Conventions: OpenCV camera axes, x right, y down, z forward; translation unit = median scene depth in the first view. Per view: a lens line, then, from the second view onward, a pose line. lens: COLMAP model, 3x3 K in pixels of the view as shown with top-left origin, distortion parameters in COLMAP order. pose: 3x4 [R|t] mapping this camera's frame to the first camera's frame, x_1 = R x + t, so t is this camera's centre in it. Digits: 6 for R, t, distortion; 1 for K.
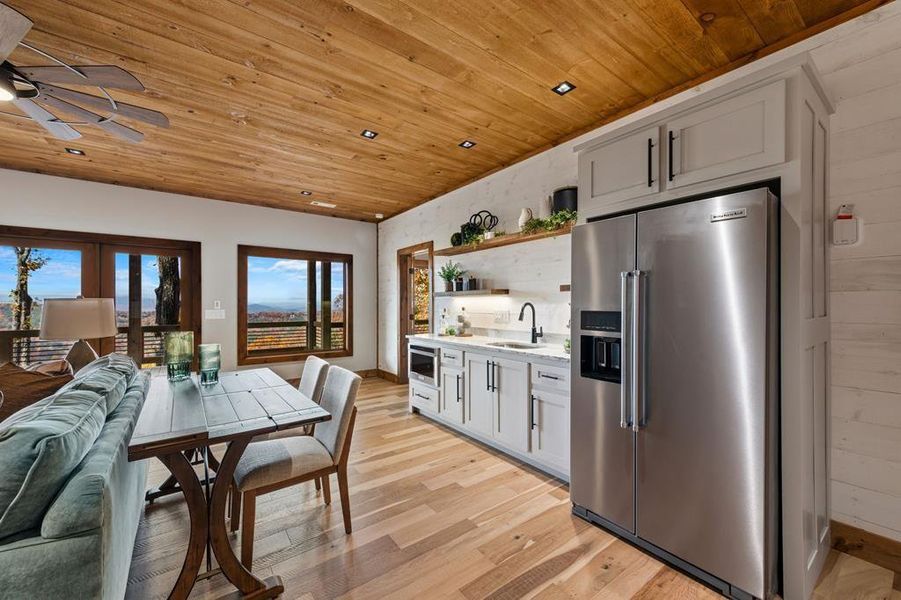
lens RADIAL K [[356.7, 0, 457.4], [0, 356.7, 300.9], [0, 0, 1]] dist [0.012984, -0.003815]
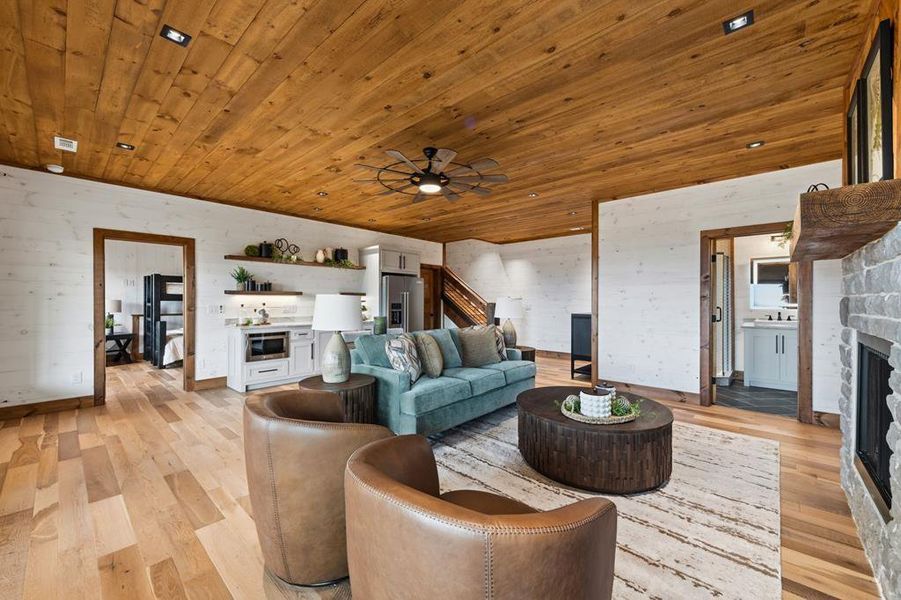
lens RADIAL K [[356.7, 0, 442.5], [0, 356.7, 299.3], [0, 0, 1]] dist [0.012984, -0.003815]
pose [[-0.171500, 0.008516, 0.985147, -1.778103], [-0.010683, 0.999888, -0.010503, 0.012585], [-0.985126, -0.012326, -0.171390, 0.692608]]
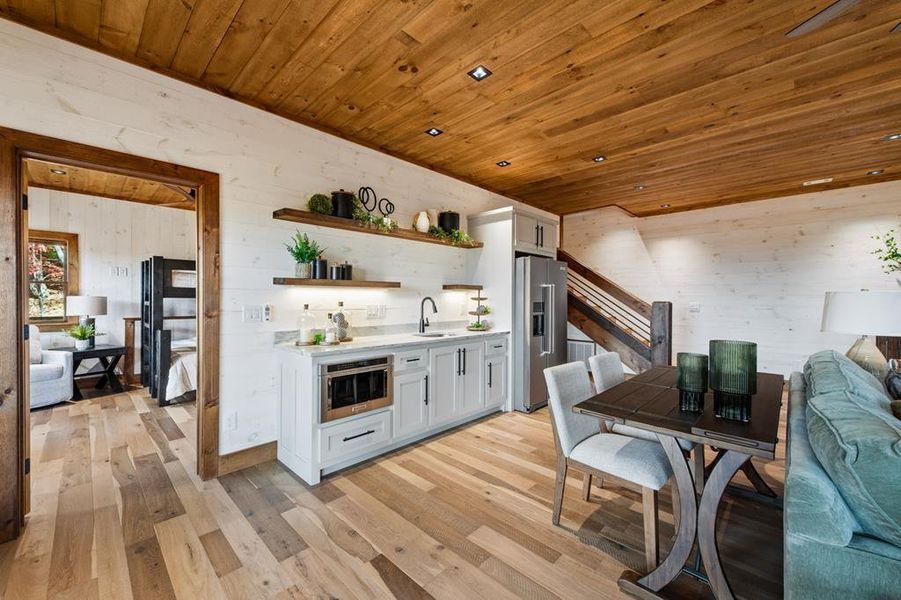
lens RADIAL K [[356.7, 0, 439.3], [0, 356.7, 297.0], [0, 0, 1]] dist [0.012984, -0.003815]
pose [[-0.138650, 0.008028, 0.990309, -0.919554], [-0.011568, 0.999886, -0.009726, 0.014858], [-0.990274, -0.012805, -0.138541, 1.108047]]
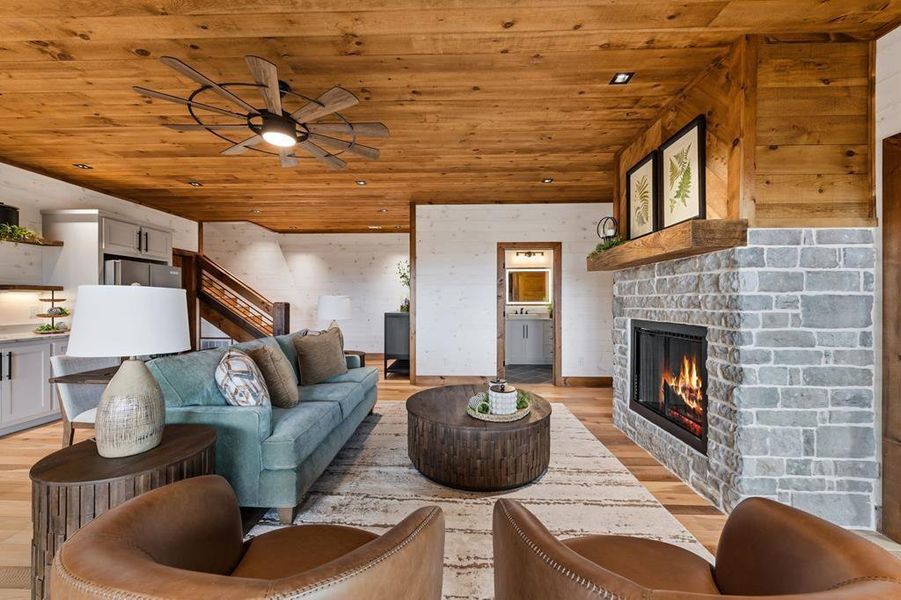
lens RADIAL K [[356.7, 0, 449.9], [0, 356.7, 300.6], [0, 0, 1]] dist [0.012984, -0.003815]
pose [[-0.778644, 0.003547, 0.627456, -1.482774], [-0.003912, 0.999937, -0.010508, 0.016094], [-0.627454, -0.010637, -0.778581, 0.905430]]
